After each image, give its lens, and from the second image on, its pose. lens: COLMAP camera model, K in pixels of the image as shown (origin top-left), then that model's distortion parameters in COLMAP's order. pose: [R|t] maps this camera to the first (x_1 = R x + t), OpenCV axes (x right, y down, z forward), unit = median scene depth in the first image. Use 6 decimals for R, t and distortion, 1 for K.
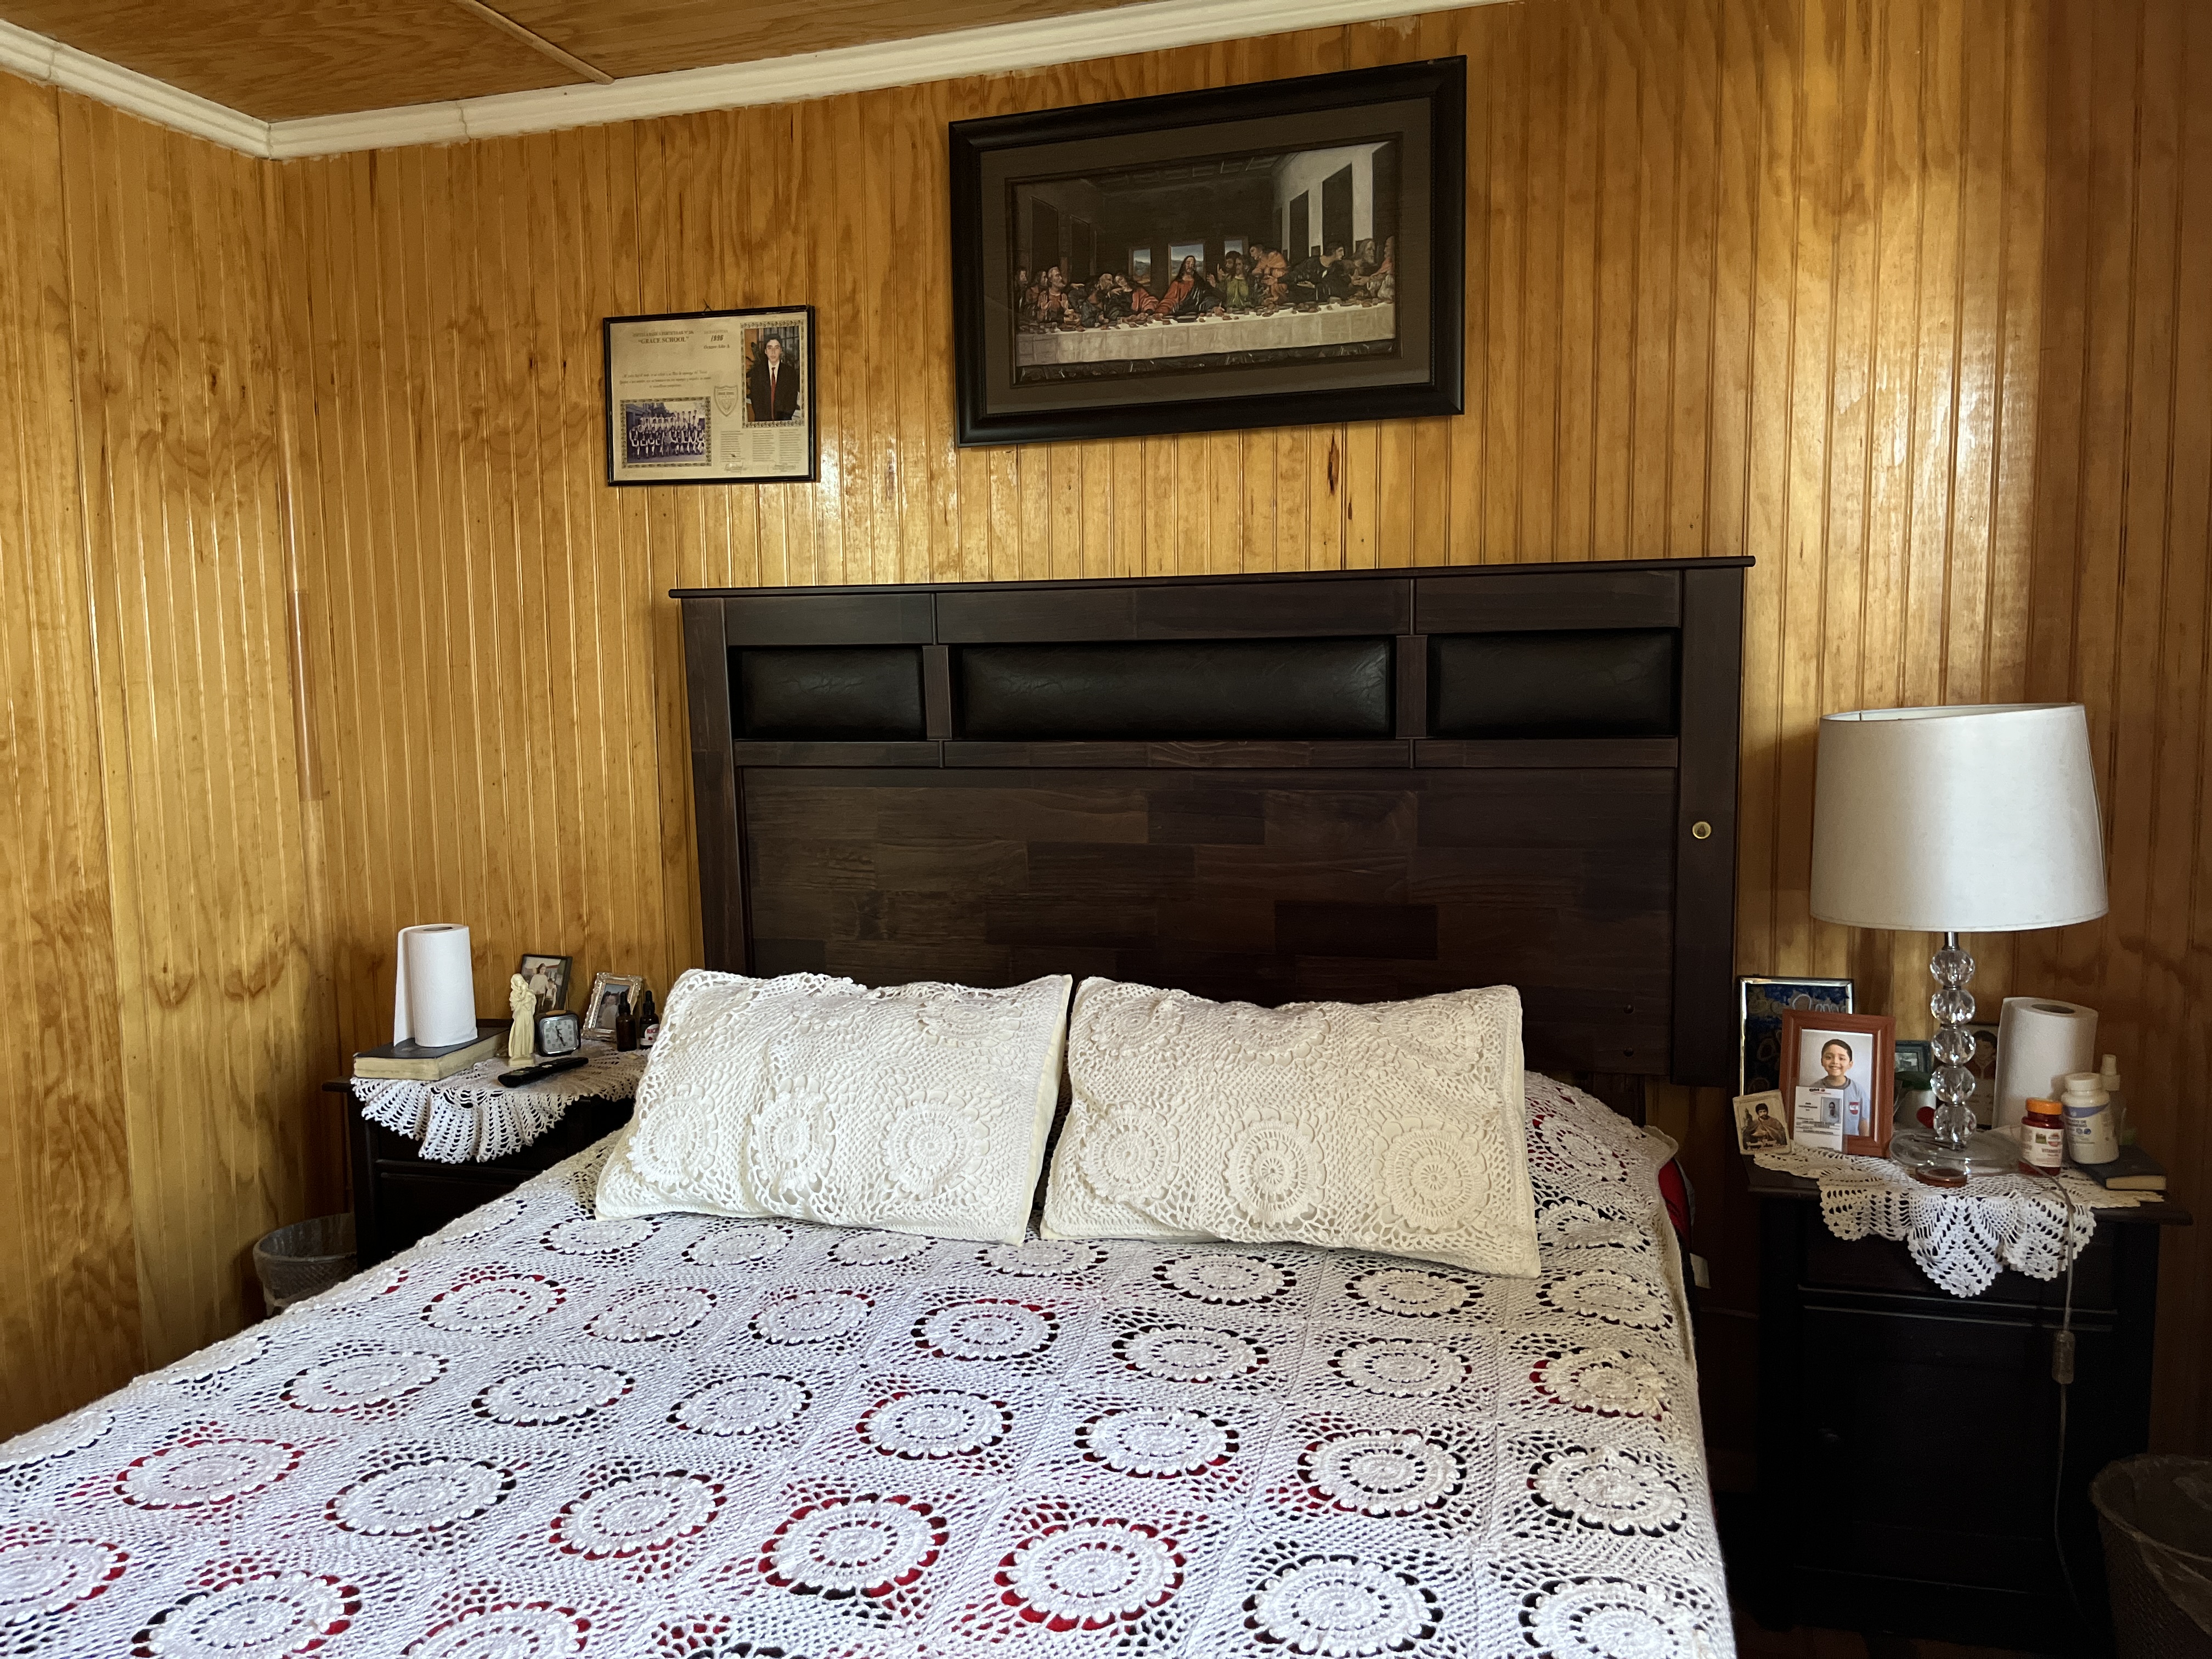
lens RADIAL K [[1667.1, 0, 1110.7], [0, 1667.1, 831.5], [0, 0, 1]] dist [0.059041, -0.090968]
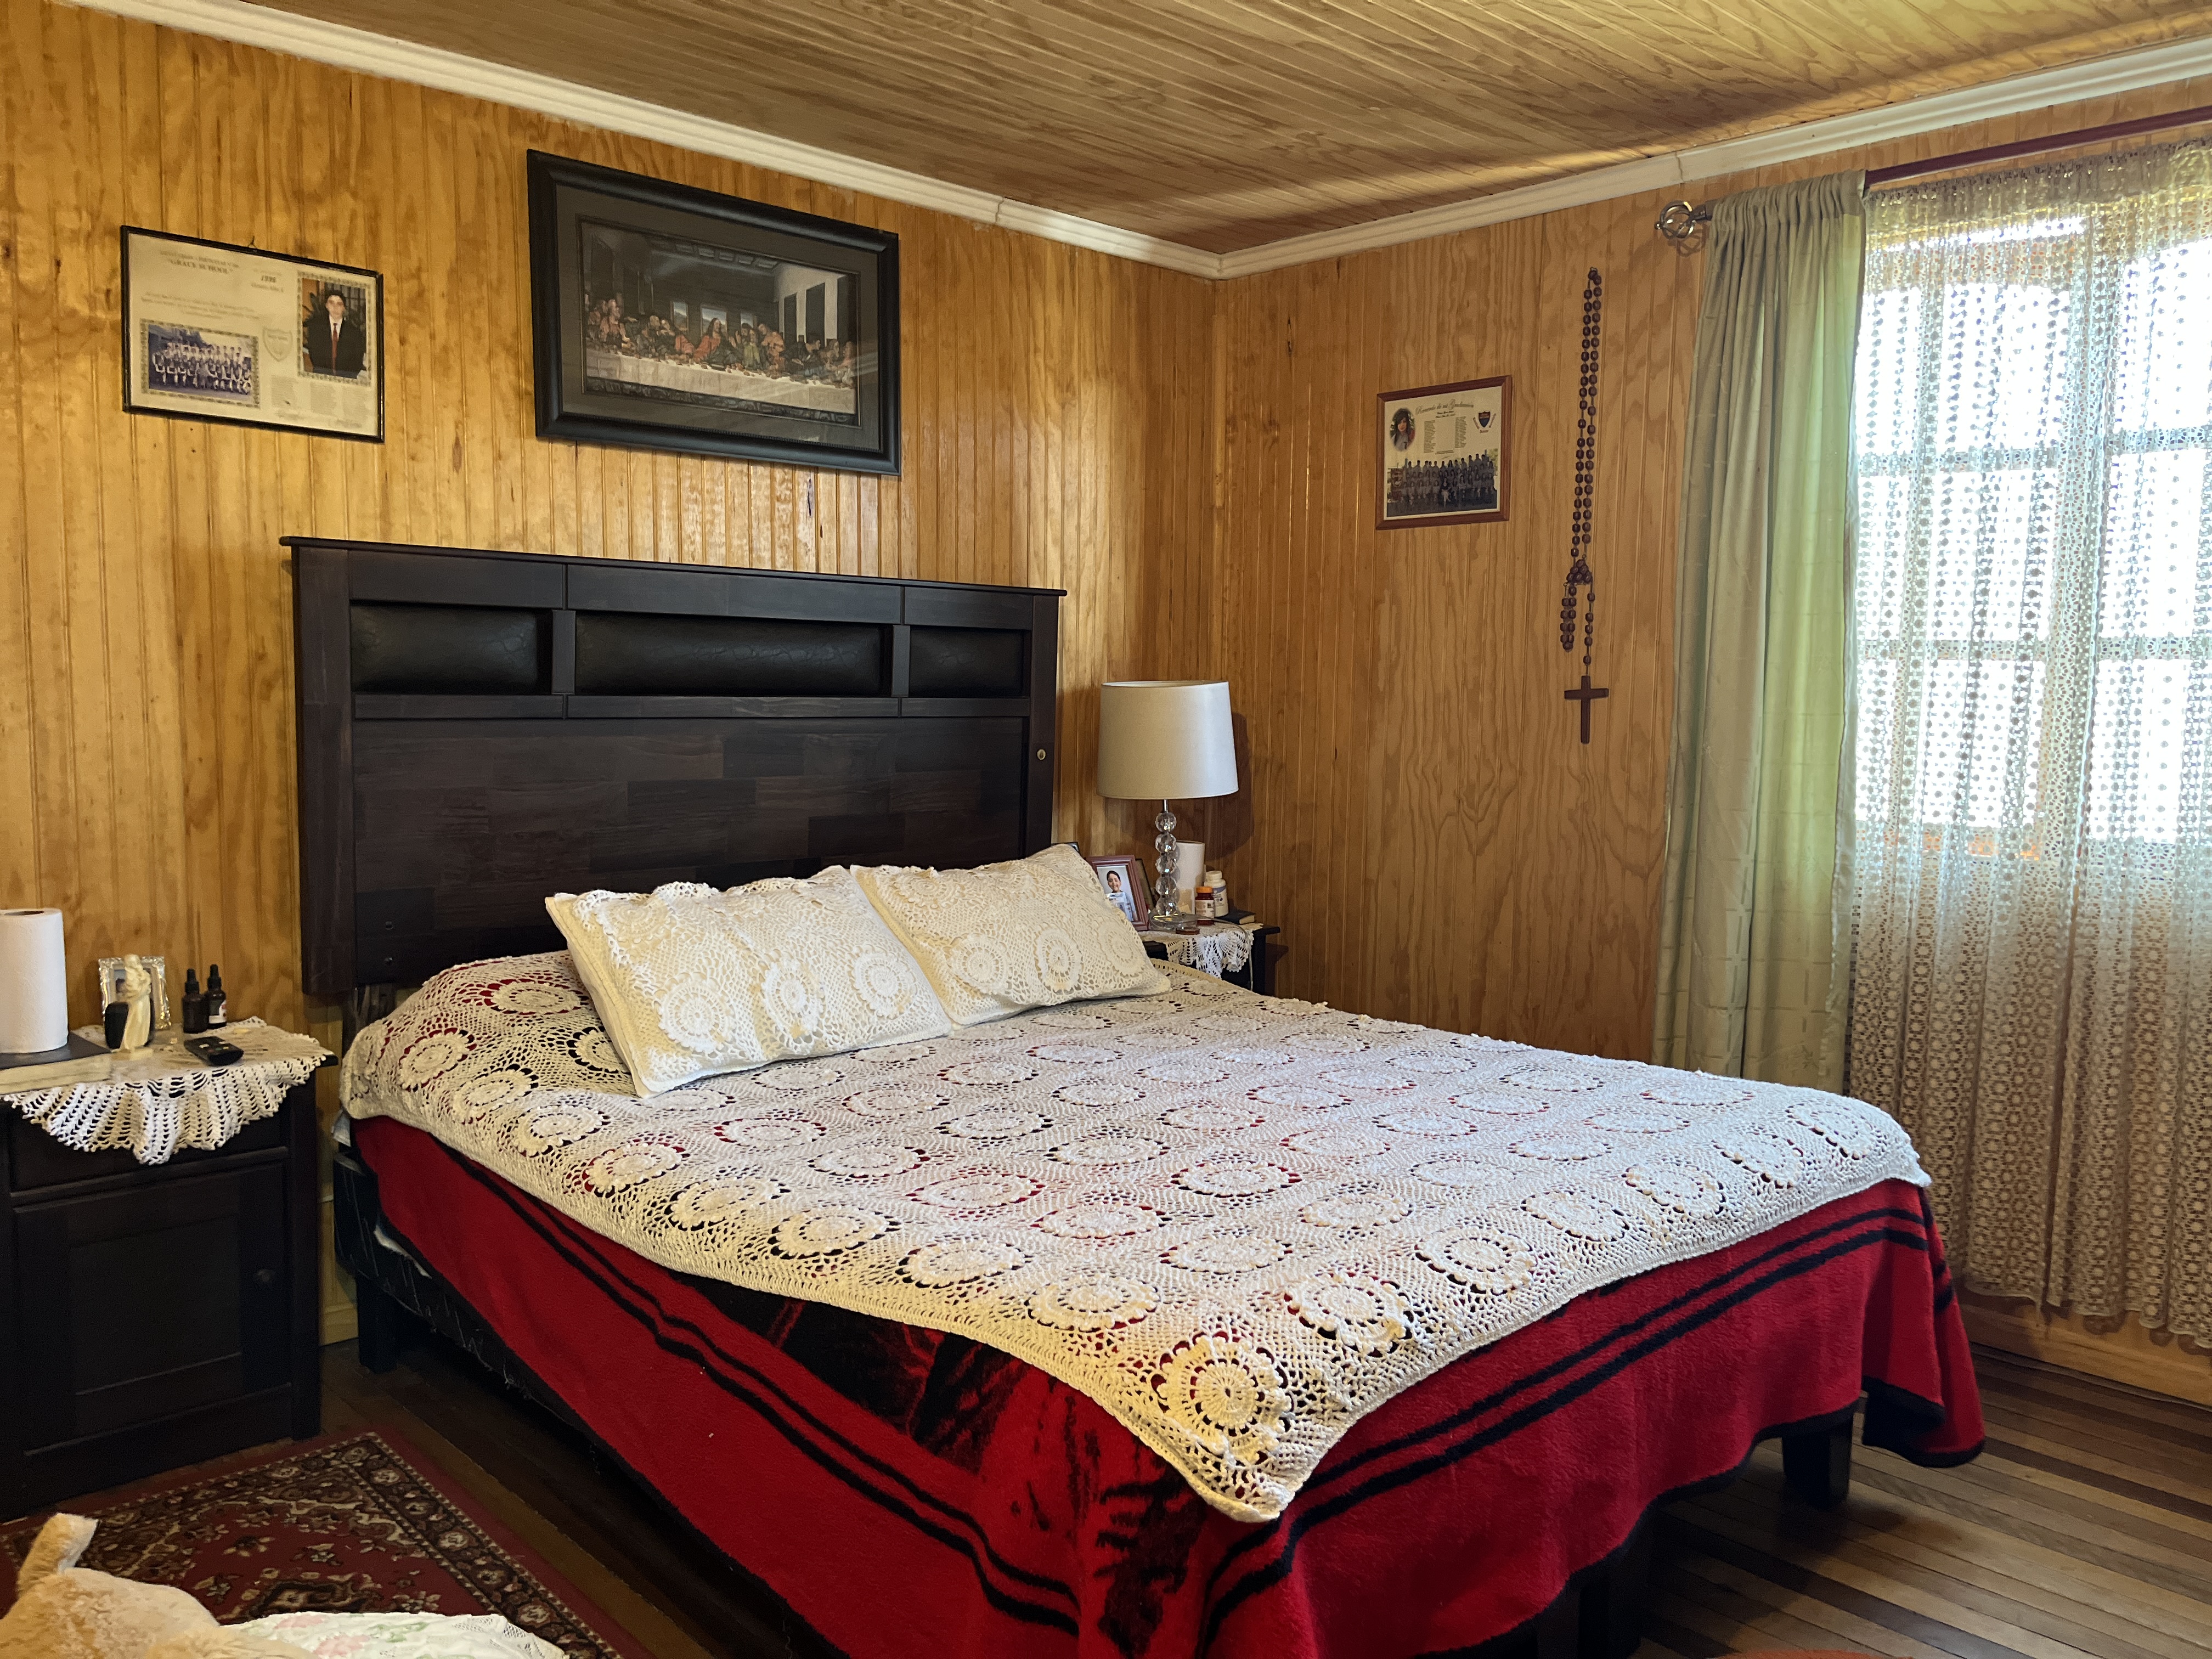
lens RADIAL K [[1667.1, 0, 1114.8], [0, 1667.1, 829.8], [0, 0, 1]] dist [0.059041, -0.090968]
pose [[0.494539, -0.056334, 0.867328, -0.886135], [0.060180, 0.997722, 0.030490, 0.024076], [-0.867069, 0.037117, 0.496803, 0.108056]]
